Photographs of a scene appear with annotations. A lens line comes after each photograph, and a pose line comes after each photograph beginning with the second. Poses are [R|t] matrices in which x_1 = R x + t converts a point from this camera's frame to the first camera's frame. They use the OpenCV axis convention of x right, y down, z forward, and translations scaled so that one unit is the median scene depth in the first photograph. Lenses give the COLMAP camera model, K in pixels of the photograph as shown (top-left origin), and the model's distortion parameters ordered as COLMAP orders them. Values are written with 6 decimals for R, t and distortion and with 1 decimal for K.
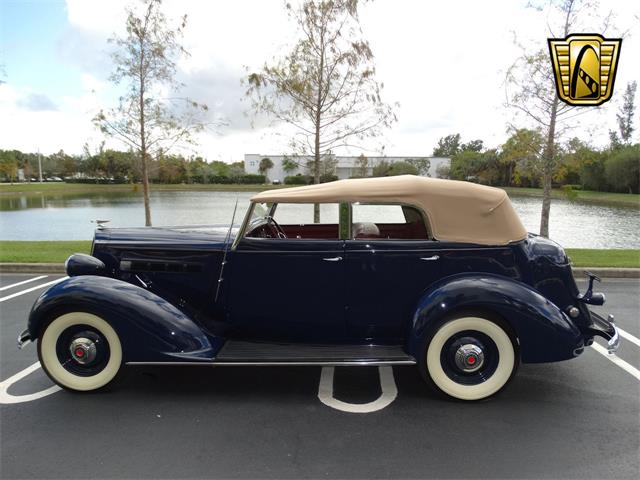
lens RADIAL K [[455.0, 0, 320.0], [0, 455.0, 240.0], [0, 0, 1]] dist [-0.000436, -0.000960]
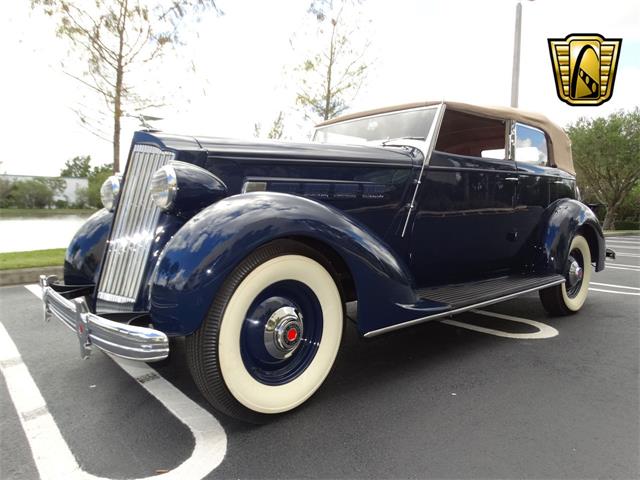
lens RADIAL K [[457.5, 0, 320.0], [0, 457.5, 240.0], [0, 0, 1]] dist [-0.001321, 0.001593]
pose [[0.721714, -0.040618, 0.690998, -0.312403], [0.079735, 0.996510, -0.024703, 0.055559], [-0.687583, 0.072925, 0.722434, 0.213066]]
